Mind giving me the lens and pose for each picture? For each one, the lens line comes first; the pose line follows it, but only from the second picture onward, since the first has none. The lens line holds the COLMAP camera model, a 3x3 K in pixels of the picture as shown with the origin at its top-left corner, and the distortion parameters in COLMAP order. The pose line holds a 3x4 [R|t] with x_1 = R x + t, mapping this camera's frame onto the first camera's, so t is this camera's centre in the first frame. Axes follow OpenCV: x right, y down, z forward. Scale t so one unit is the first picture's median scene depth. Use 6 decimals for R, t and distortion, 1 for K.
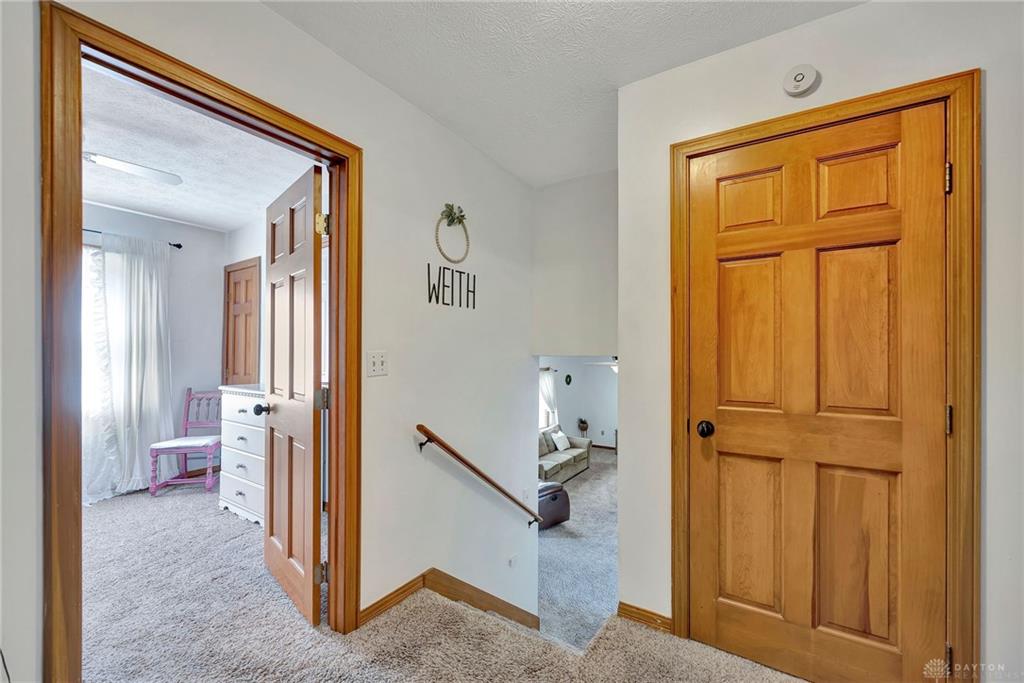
lens RADIAL K [[397.3, 0, 516.7], [0, 397.3, 346.8], [0, 0, 1]] dist [-0.001193, 0.000268]
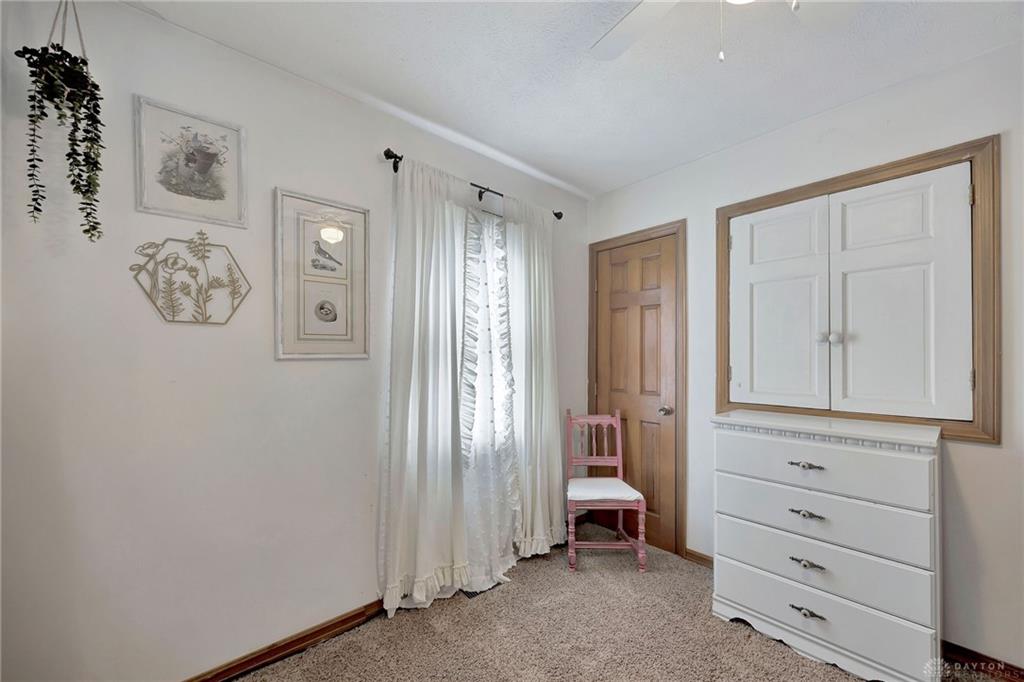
lens RADIAL K [[397.3, 0, 511.5], [0, 397.3, 348.0], [0, 0, 1]] dist [-0.001193, 0.000268]
pose [[0.966348, -0.004693, -0.257195, -0.840160], [0.002177, 0.999947, -0.010067, -0.001619], [0.257228, 0.009169, 0.966307, 0.300878]]
